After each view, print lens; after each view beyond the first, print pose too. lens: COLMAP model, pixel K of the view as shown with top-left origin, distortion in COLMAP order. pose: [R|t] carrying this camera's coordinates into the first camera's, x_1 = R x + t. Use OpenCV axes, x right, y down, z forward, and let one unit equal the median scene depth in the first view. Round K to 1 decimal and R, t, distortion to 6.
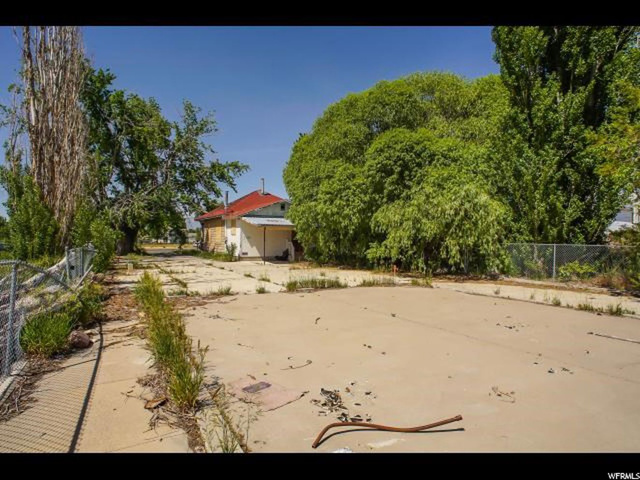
lens RADIAL K [[387.6, 0, 320.0], [0, 387.6, 240.0], [0, 0, 1]] dist [-0.026332, 0.002059]
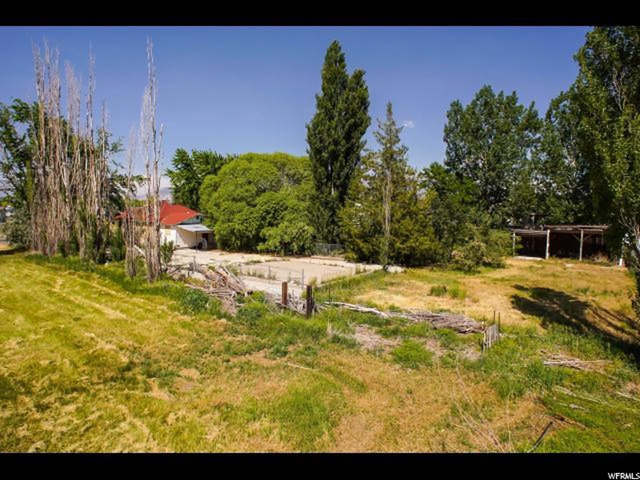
lens RADIAL K [[387.6, 0, 320.0], [0, 387.6, 240.0], [0, 0, 1]] dist [-0.026332, 0.002059]
pose [[0.910022, -0.022967, 0.413924, -0.524291], [-0.005558, 0.997698, 0.067579, -0.174409], [-0.414523, -0.063799, 0.907800, -1.294533]]
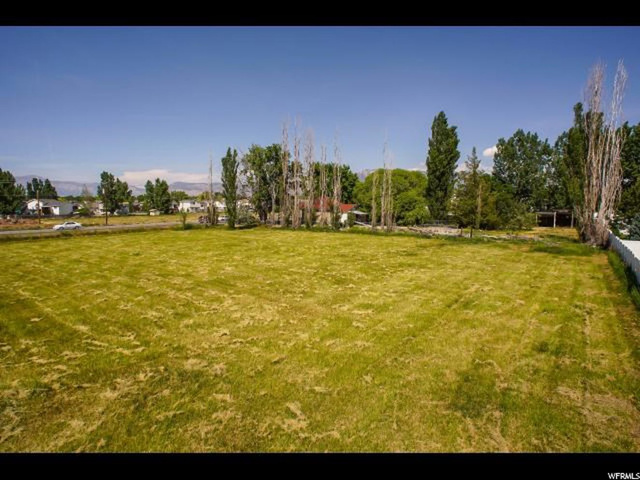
lens RADIAL K [[387.6, 0, 320.0], [0, 387.6, 240.0], [0, 0, 1]] dist [-0.026332, 0.002059]
pose [[0.916694, -0.031367, 0.398357, -2.555661], [-0.004086, 0.996126, 0.087840, -0.147574], [-0.399569, -0.082150, 0.913015, -2.732708]]
